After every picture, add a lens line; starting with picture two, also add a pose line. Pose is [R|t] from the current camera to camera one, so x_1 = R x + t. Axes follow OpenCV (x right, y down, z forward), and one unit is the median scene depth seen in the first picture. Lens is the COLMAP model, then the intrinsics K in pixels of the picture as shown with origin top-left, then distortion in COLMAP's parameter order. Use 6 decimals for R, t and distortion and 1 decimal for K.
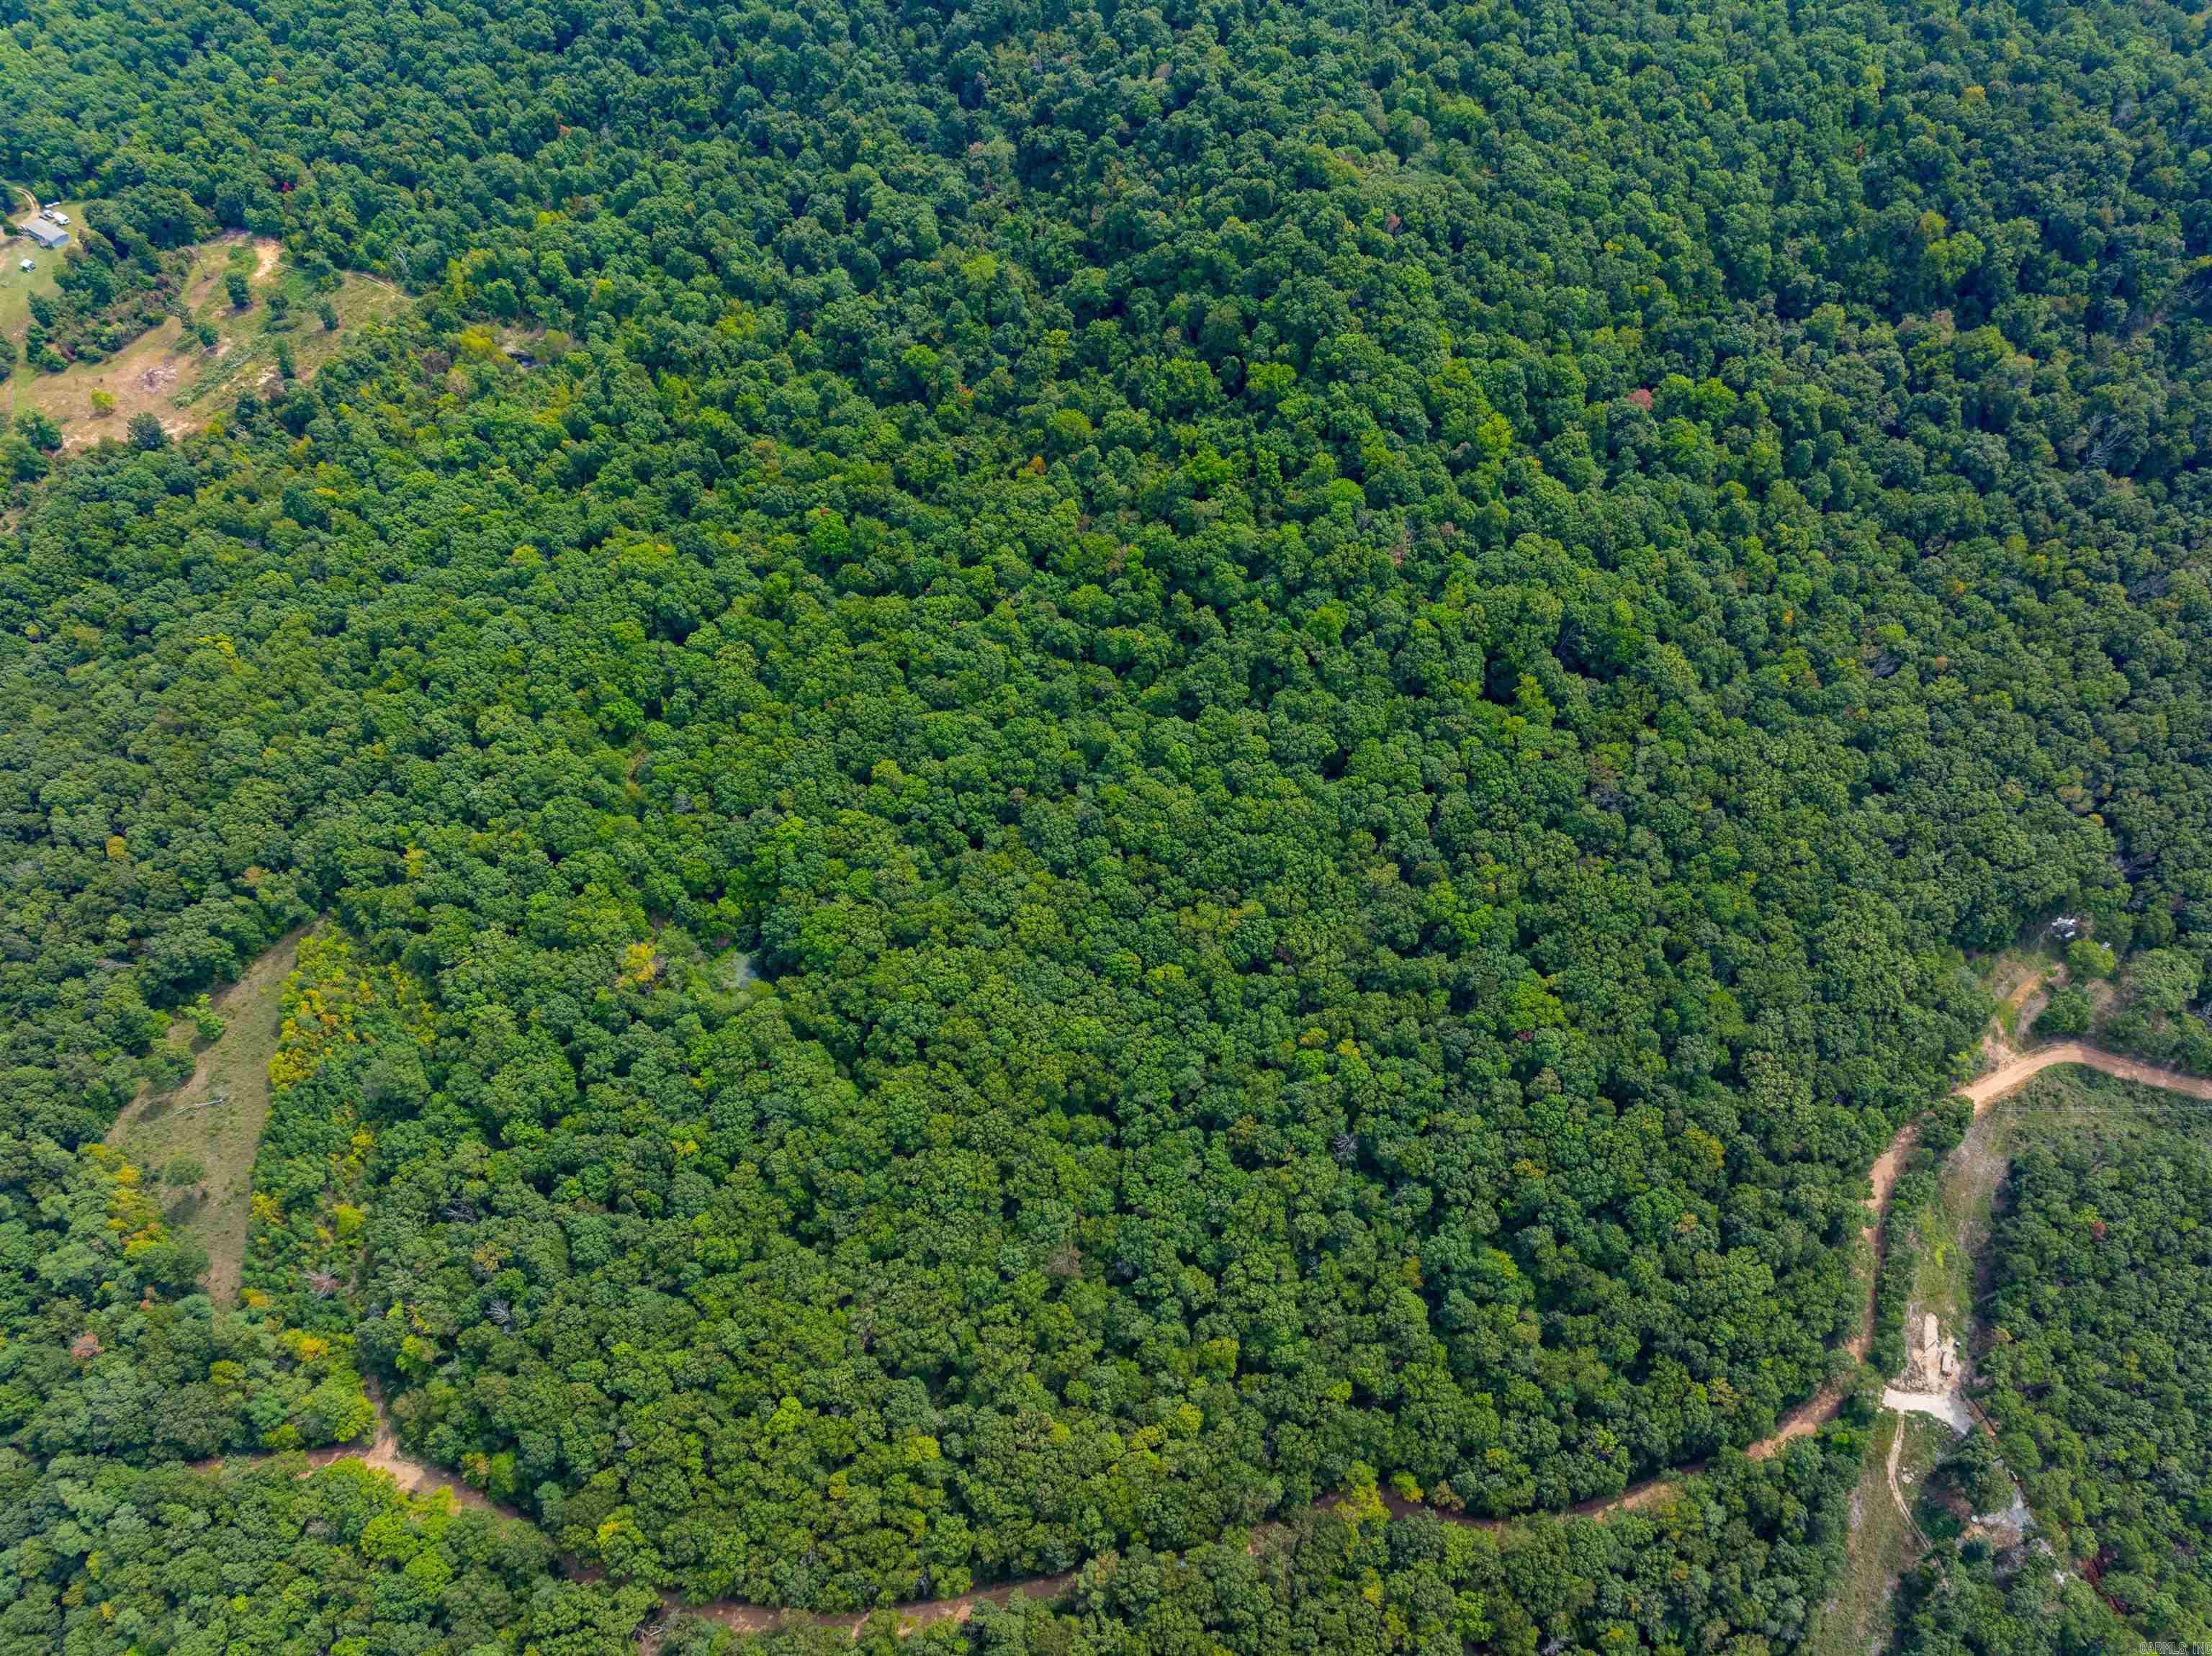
lens RADIAL K [[1535.2, 0, 1106.0], [0, 1535.2, 828.0], [0, 0, 1]] dist [-0.020692, -0.029949]
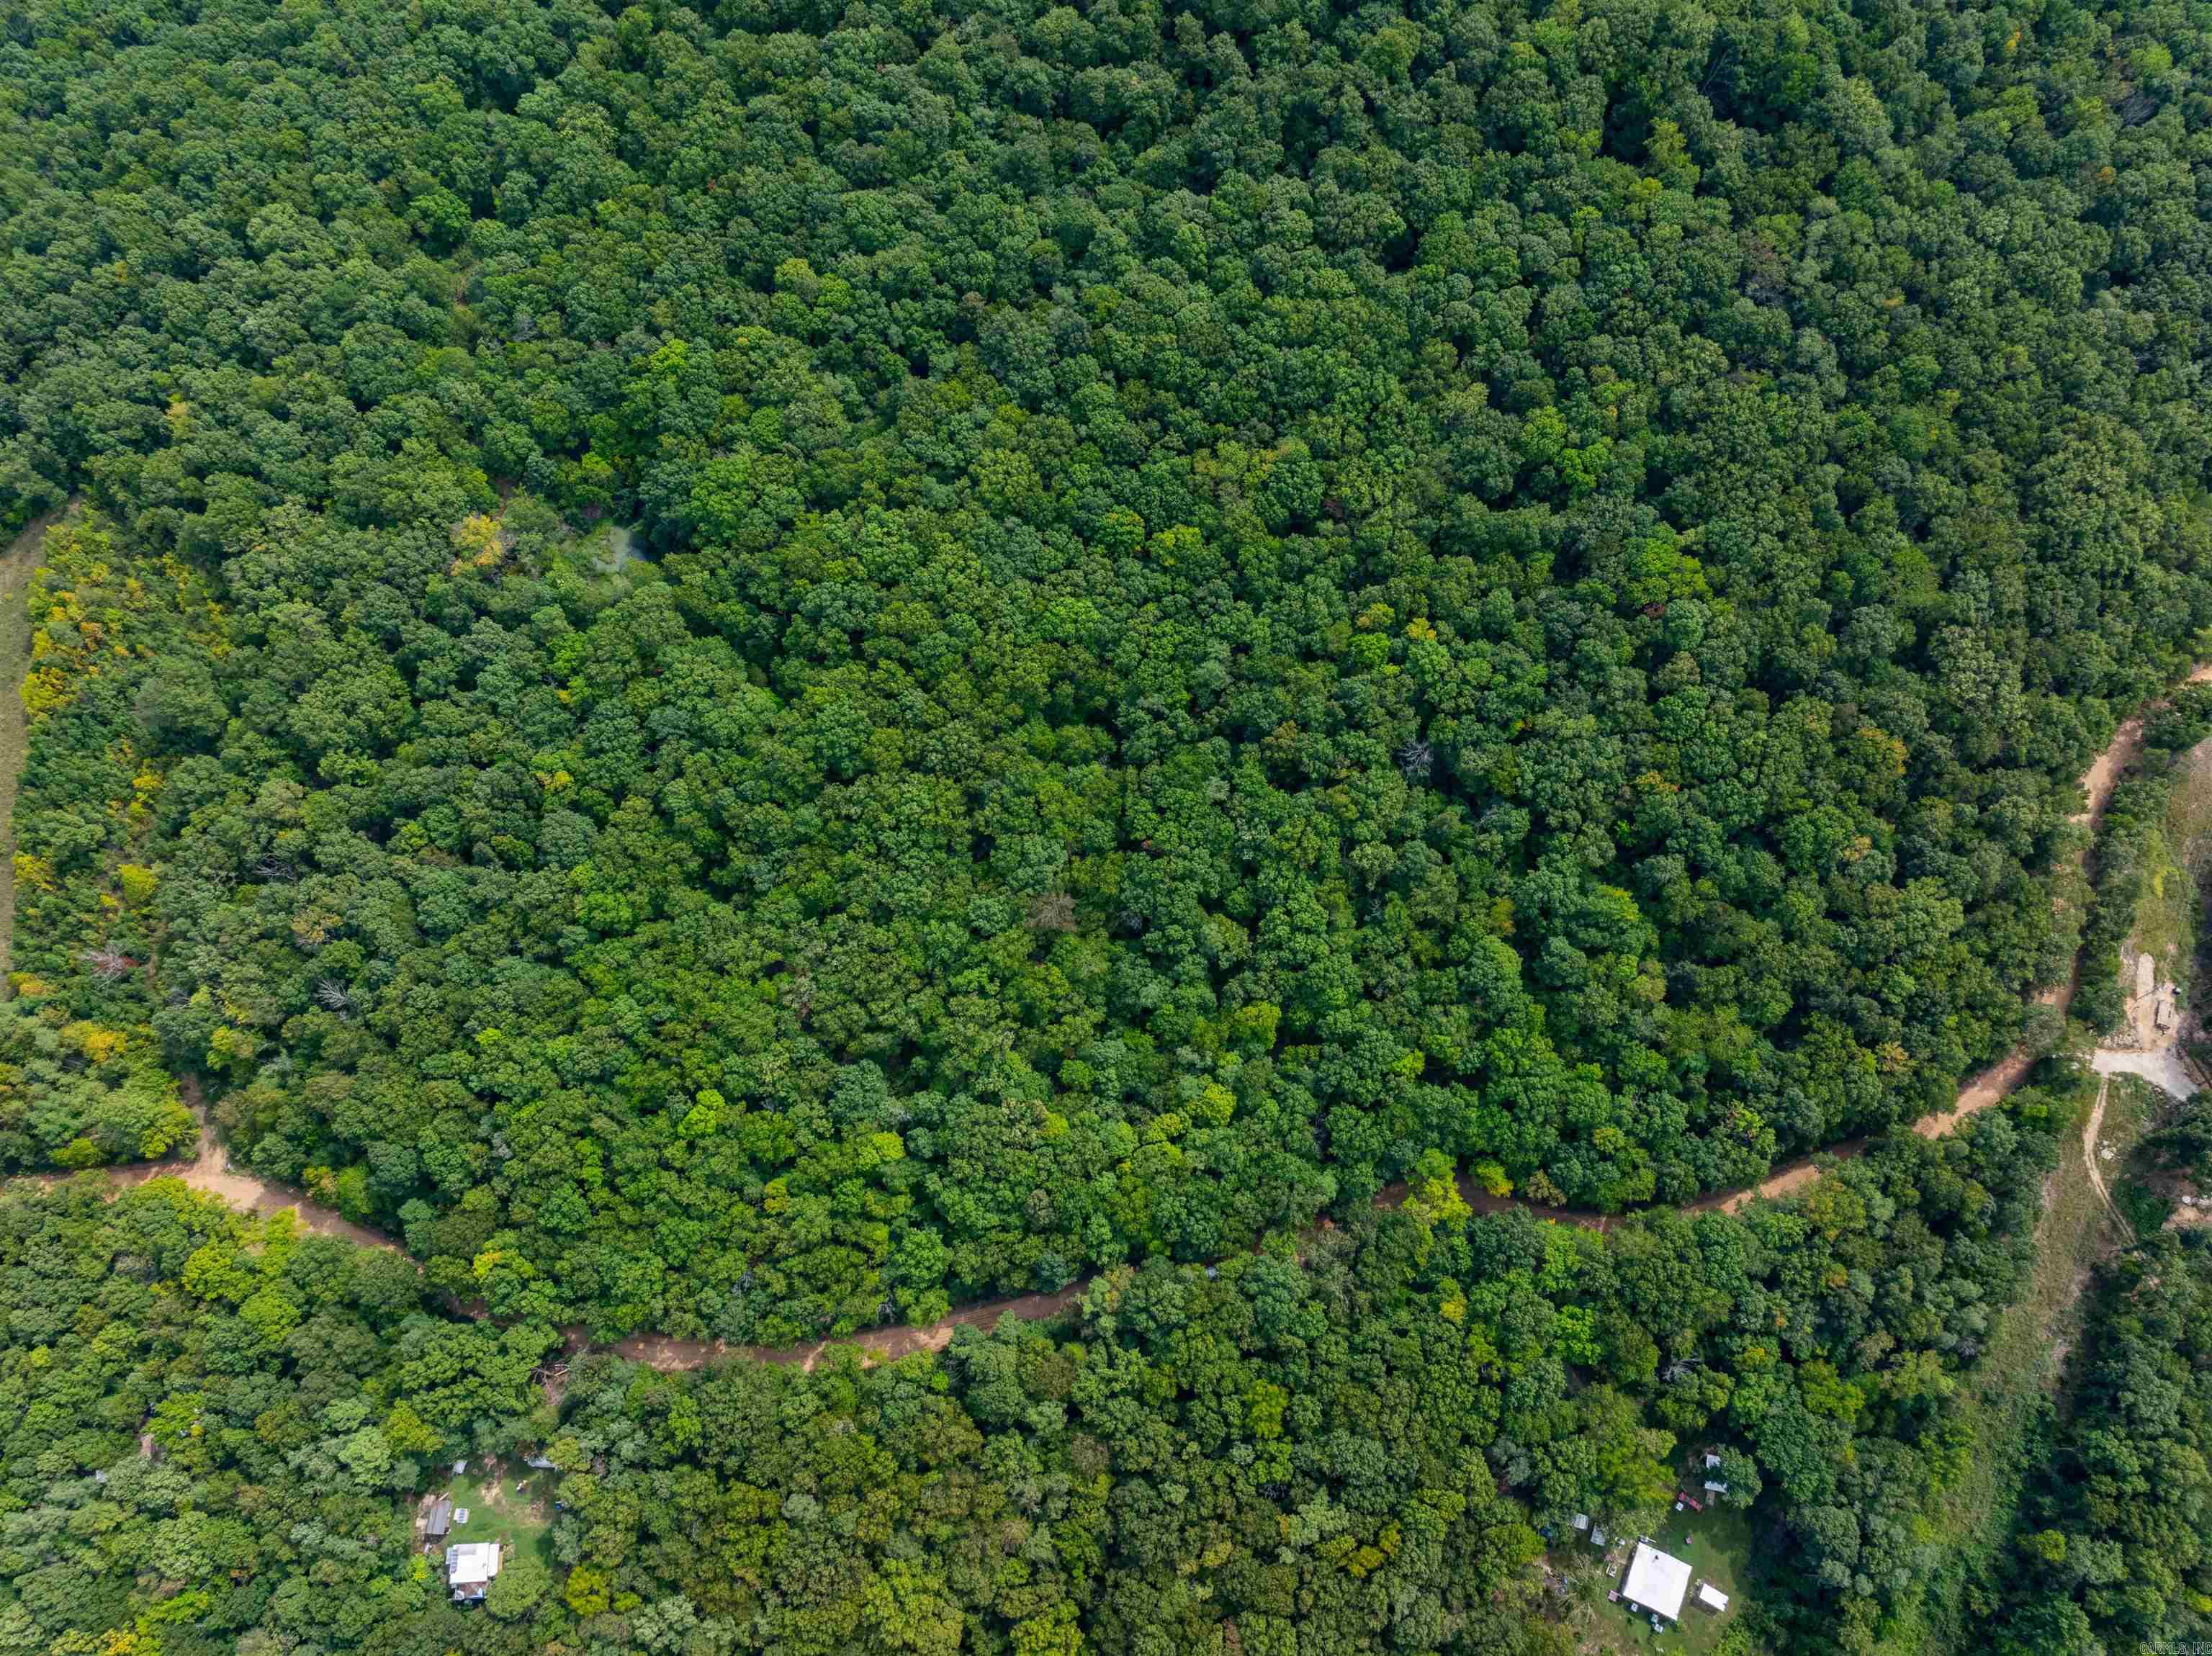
lens RADIAL K [[1523.7, 0, 1106.0], [0, 1523.7, 828.0], [0, 0, 1]] dist [-0.039968, 0.002711]
pose [[0.999678, -0.023092, 0.010542, -0.007643], [0.019680, 0.967347, 0.252689, 0.045631], [-0.016033, -0.252400, 0.967490, 0.254490]]
